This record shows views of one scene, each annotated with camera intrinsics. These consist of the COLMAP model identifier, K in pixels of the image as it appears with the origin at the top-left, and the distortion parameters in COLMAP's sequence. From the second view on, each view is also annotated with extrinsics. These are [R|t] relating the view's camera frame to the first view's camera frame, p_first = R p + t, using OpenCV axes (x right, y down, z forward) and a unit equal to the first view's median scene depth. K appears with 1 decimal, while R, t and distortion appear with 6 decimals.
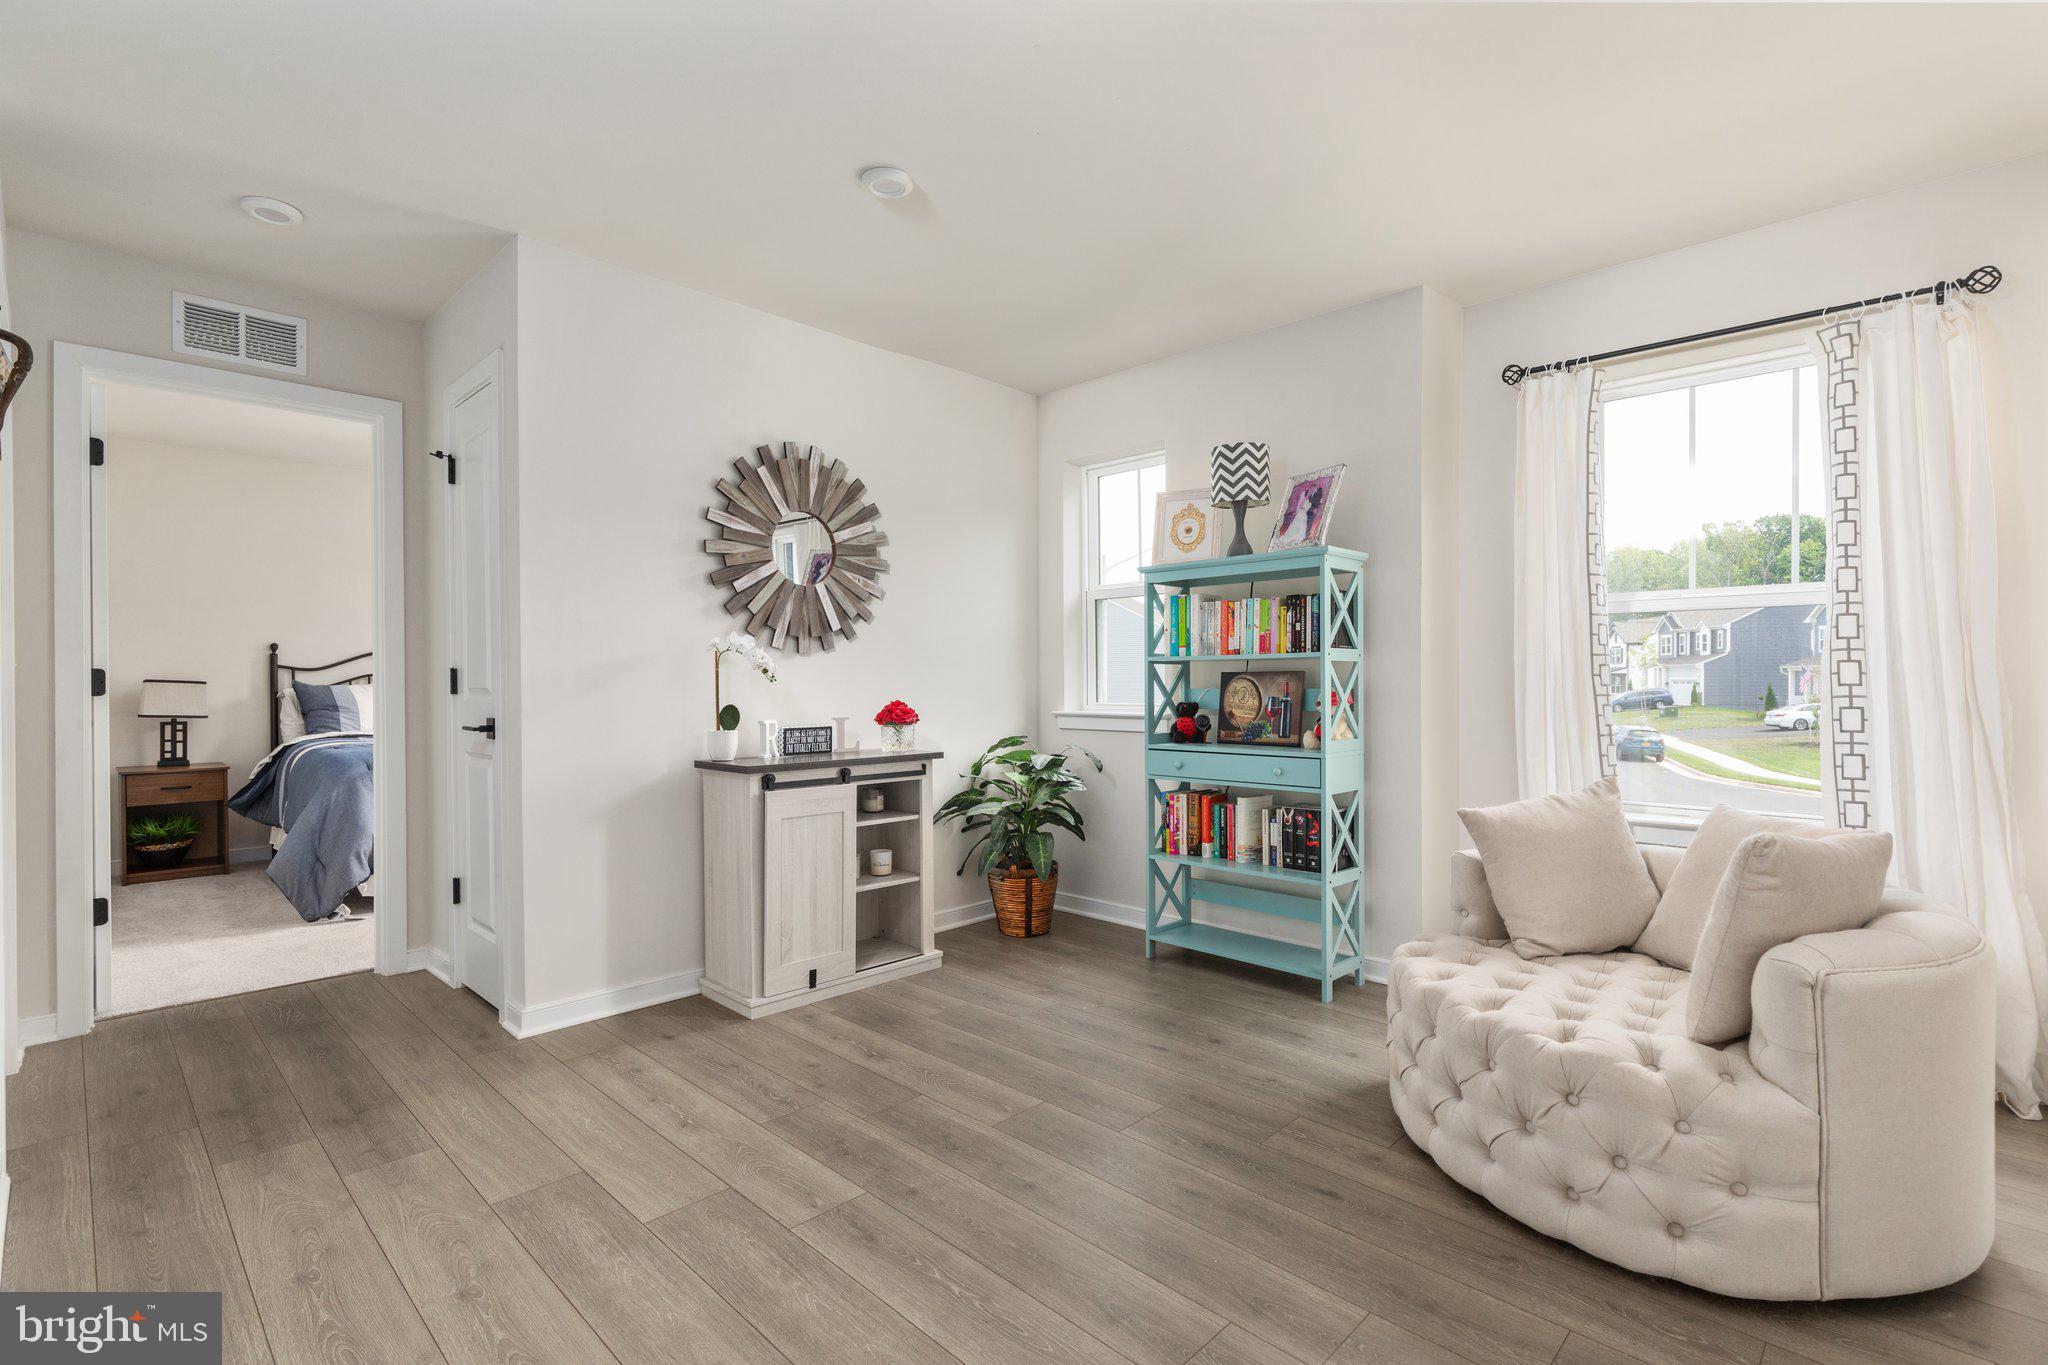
lens RADIAL K [[952.6, 0, 1020.7], [0, 952.6, 700.7], [0, 0, 1]] dist [-0.000236, -0.000053]
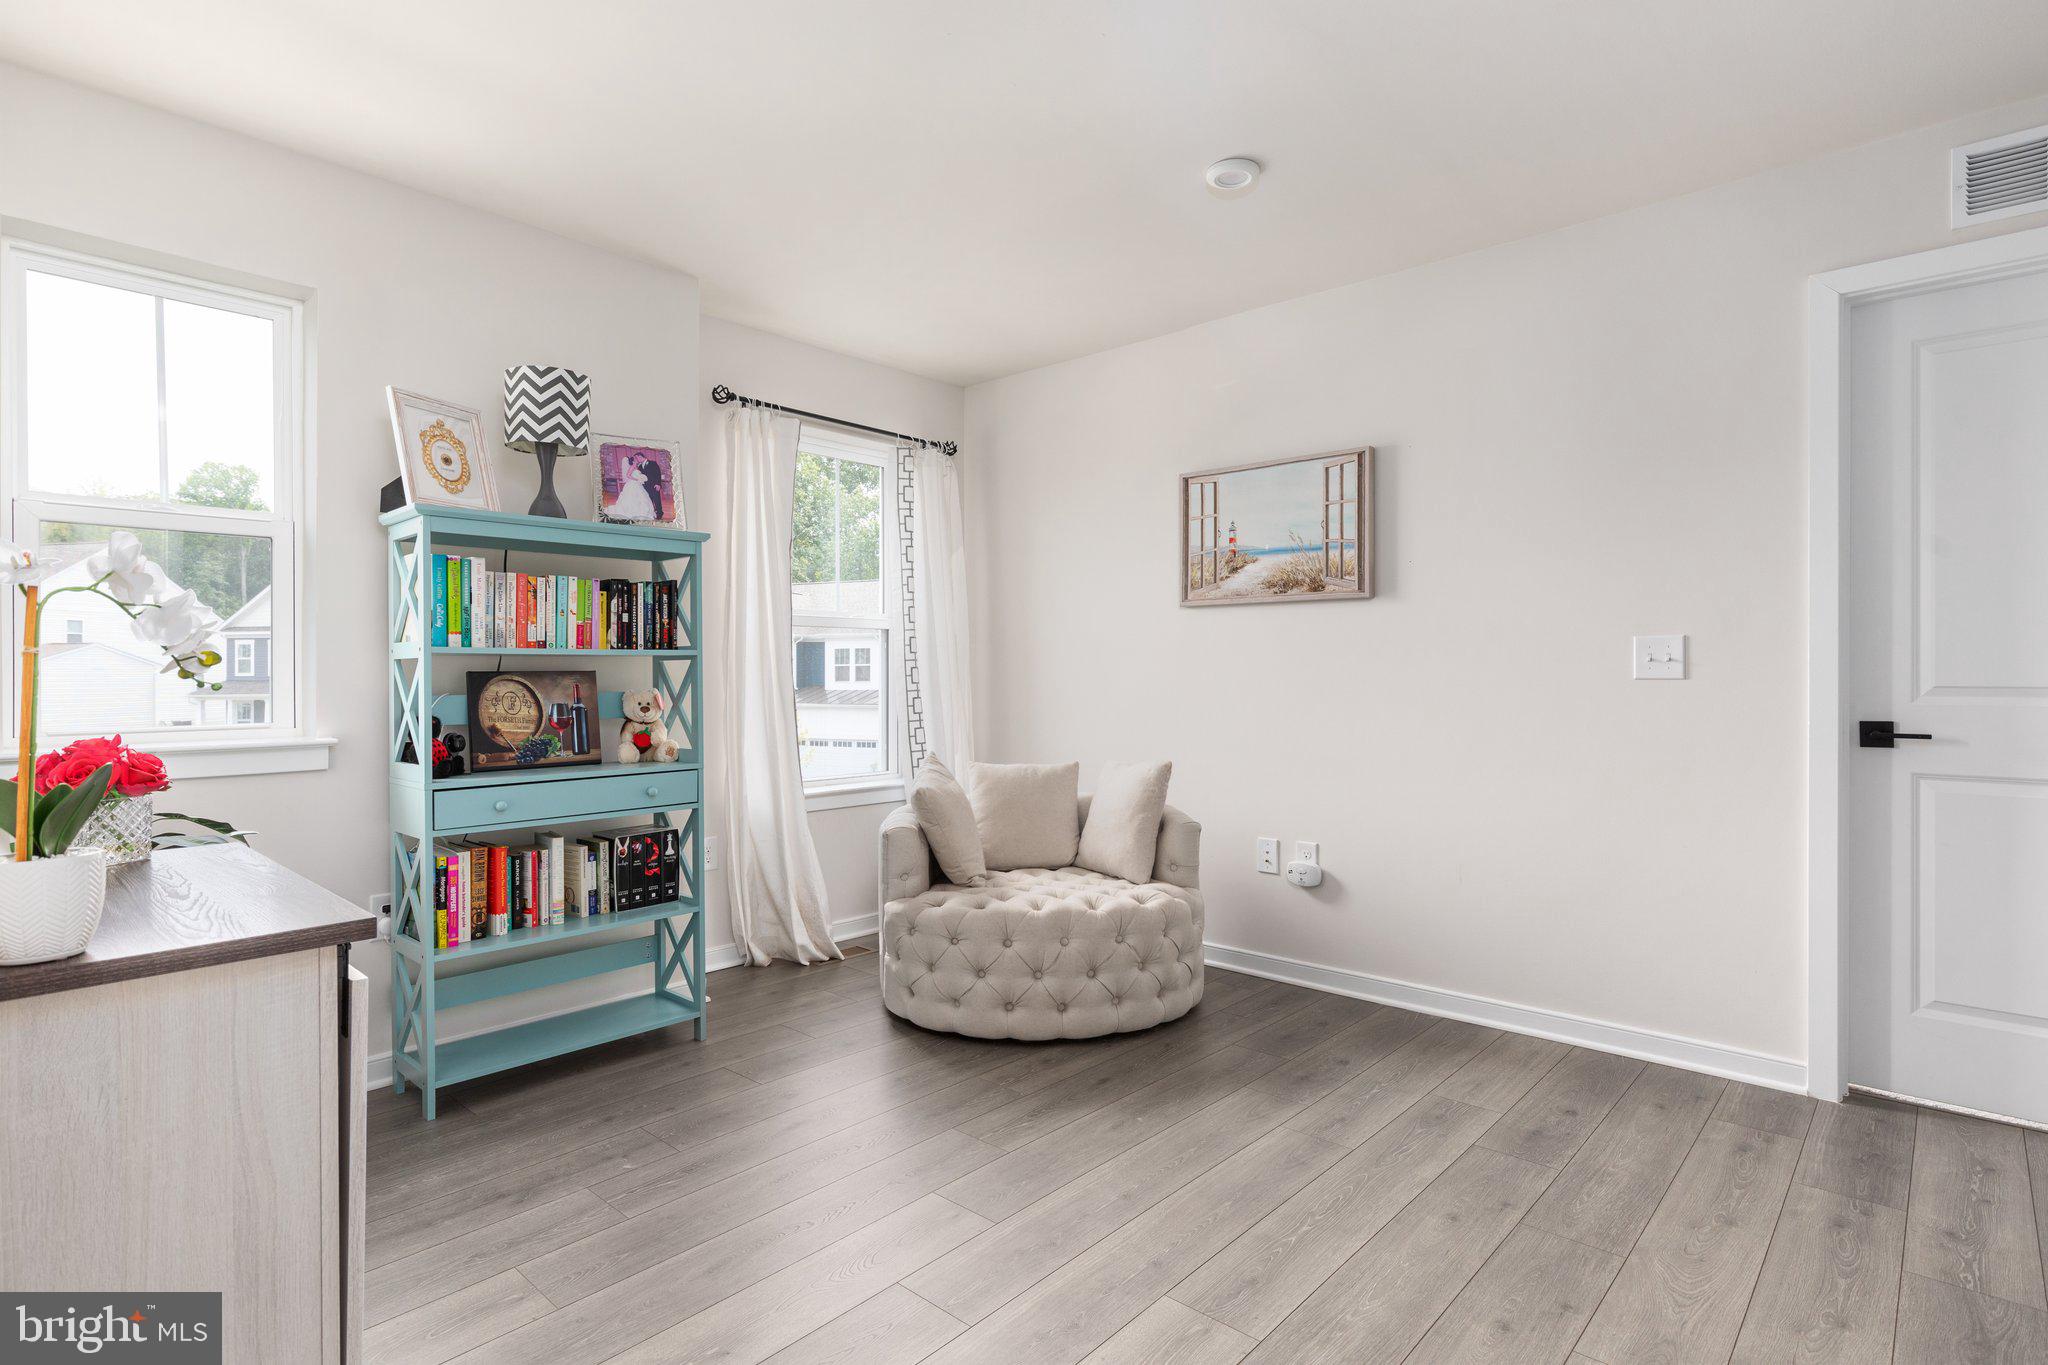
lens RADIAL K [[1052.8, 0, 1024.0], [0, 1052.8, 682.5], [0, 0, 1]] dist [-0.000505, 0.000277]
pose [[-0.053180, -0.005126, 0.998572, -0.621670], [0.025396, 0.999656, 0.006484, -0.017415], [-0.998262, 0.025705, -0.053031, 0.671120]]
